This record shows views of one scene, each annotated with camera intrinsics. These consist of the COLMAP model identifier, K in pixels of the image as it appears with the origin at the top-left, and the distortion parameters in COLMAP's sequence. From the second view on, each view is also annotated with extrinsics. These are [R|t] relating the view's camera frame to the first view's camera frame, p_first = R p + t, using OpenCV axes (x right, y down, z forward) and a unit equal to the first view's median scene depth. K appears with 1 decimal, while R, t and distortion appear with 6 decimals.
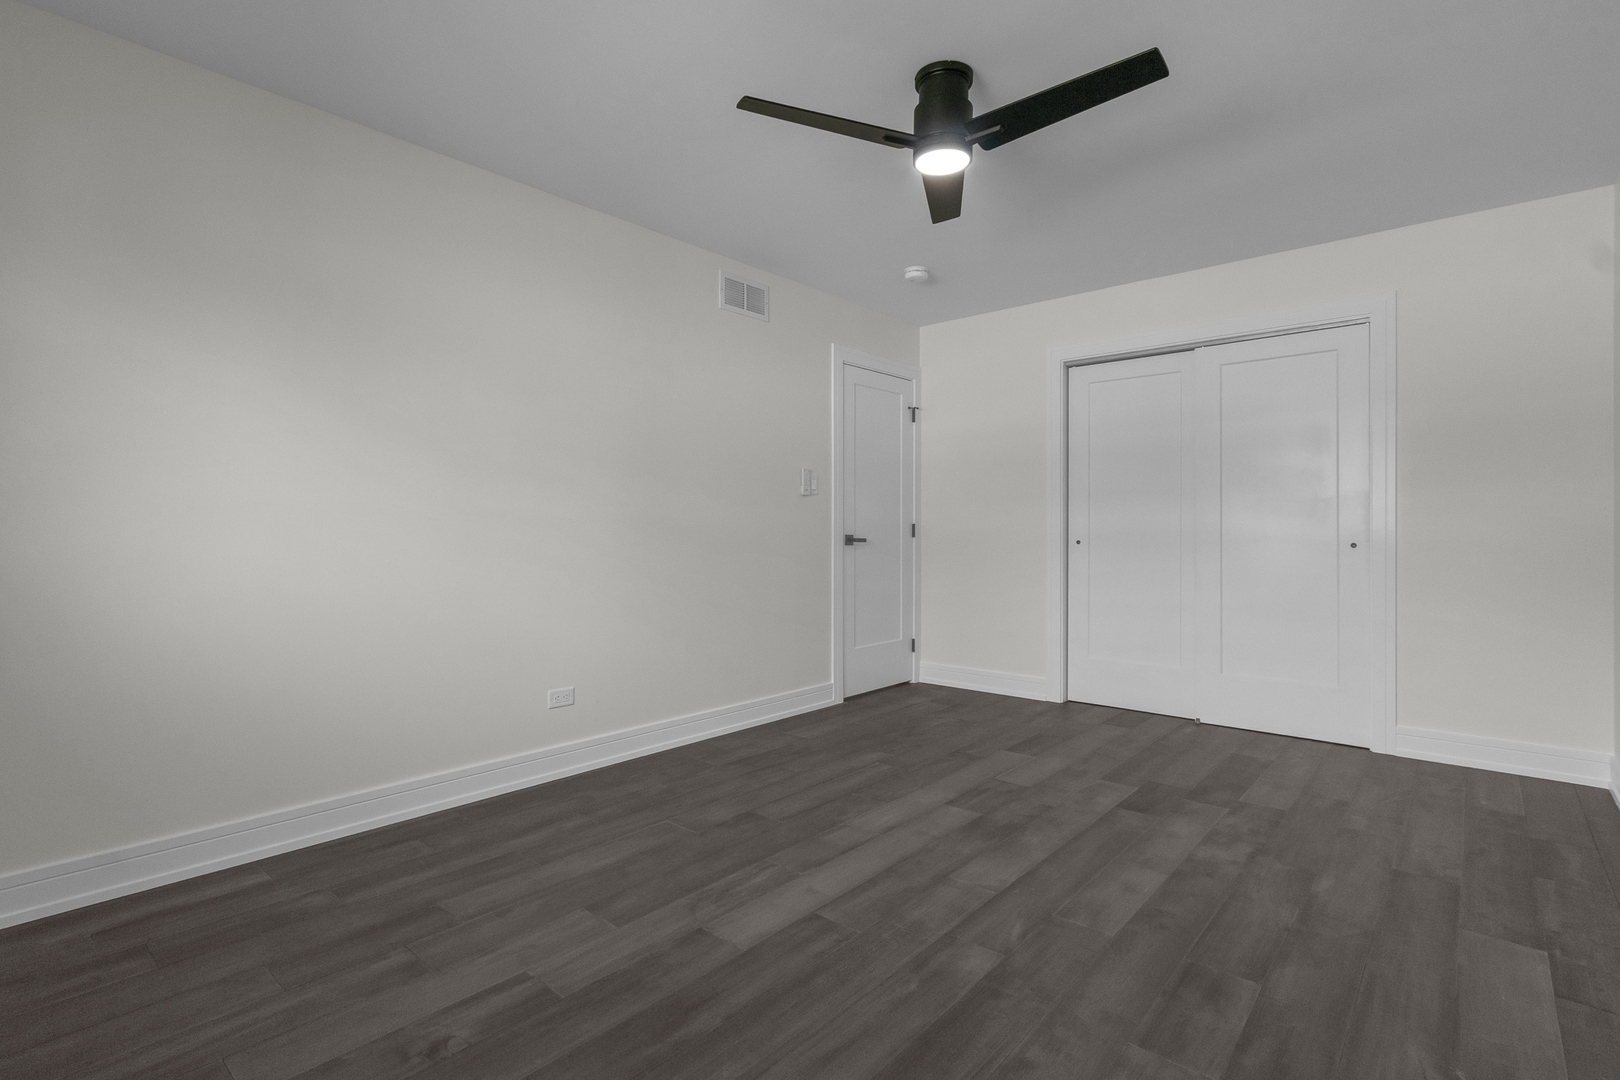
lens RADIAL K [[754.6, 0, 802.9], [0, 754.6, 529.7], [0, 0, 1]] dist [0.000437, -0.000754]
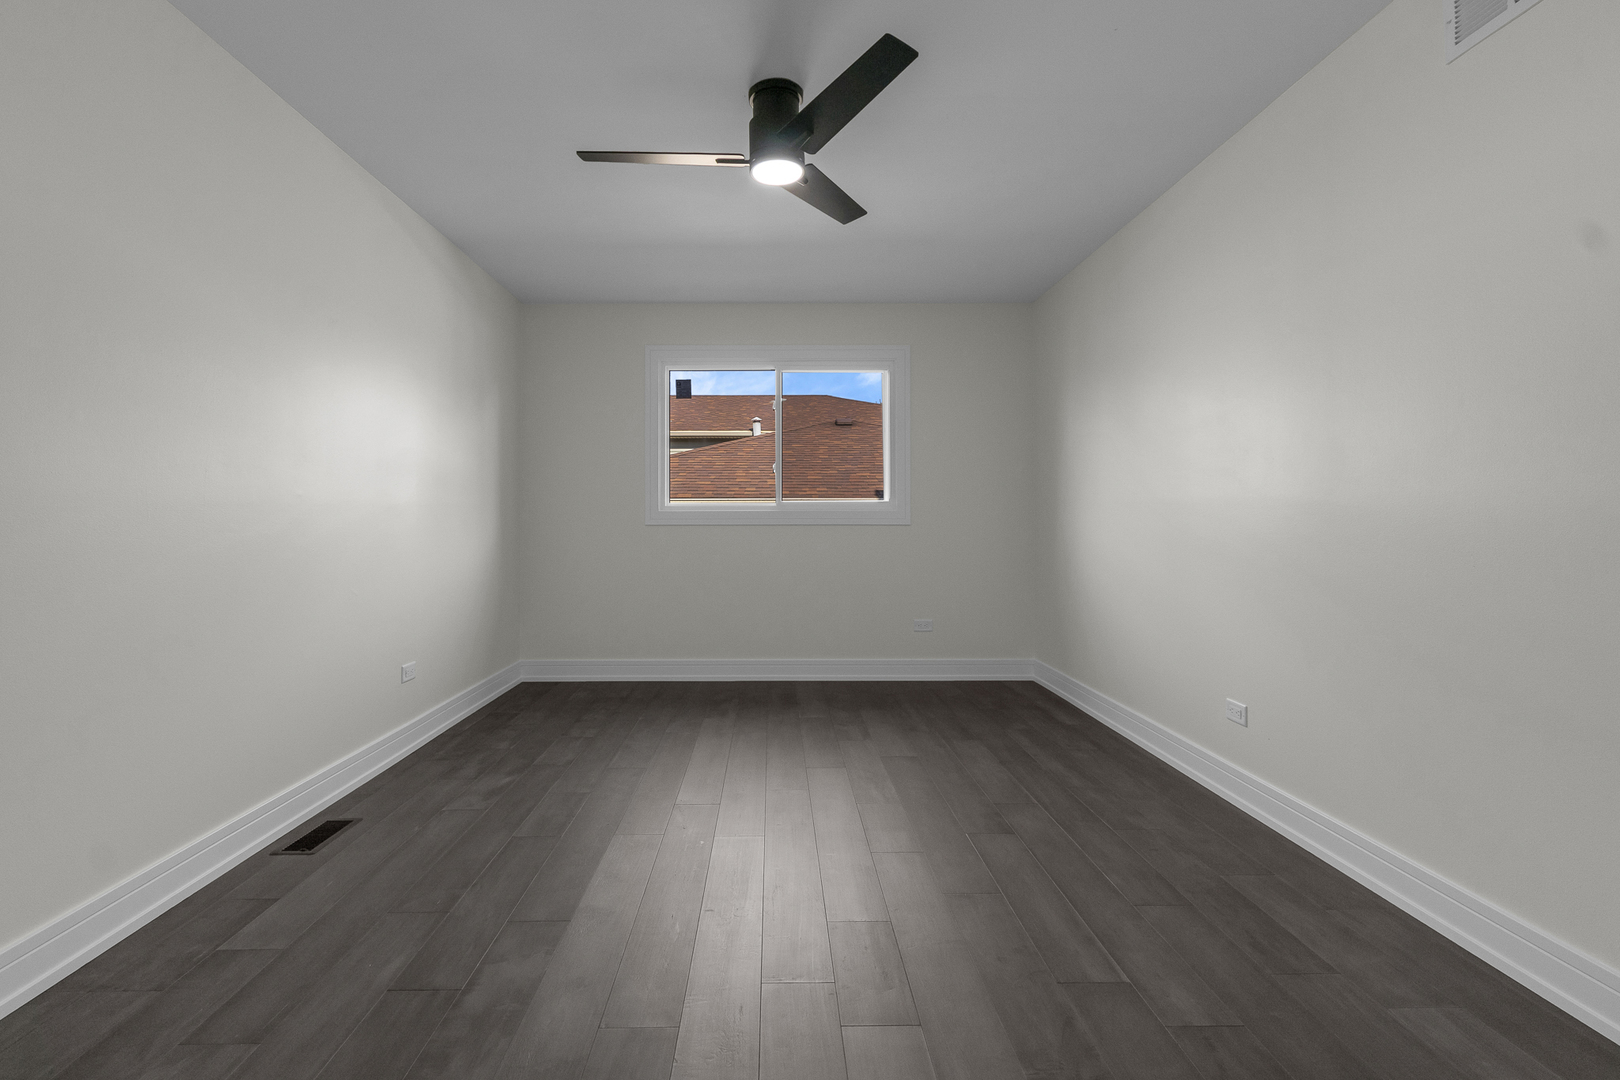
lens RADIAL K [[754.6, 0, 802.9], [0, 754.6, 529.7], [0, 0, 1]] dist [0.000437, -0.000754]
pose [[-0.719200, 0.012267, -0.694695, 0.739227], [0.004376, 0.999904, 0.013126, 0.000436], [0.694790, 0.006400, -0.719184, 1.487763]]
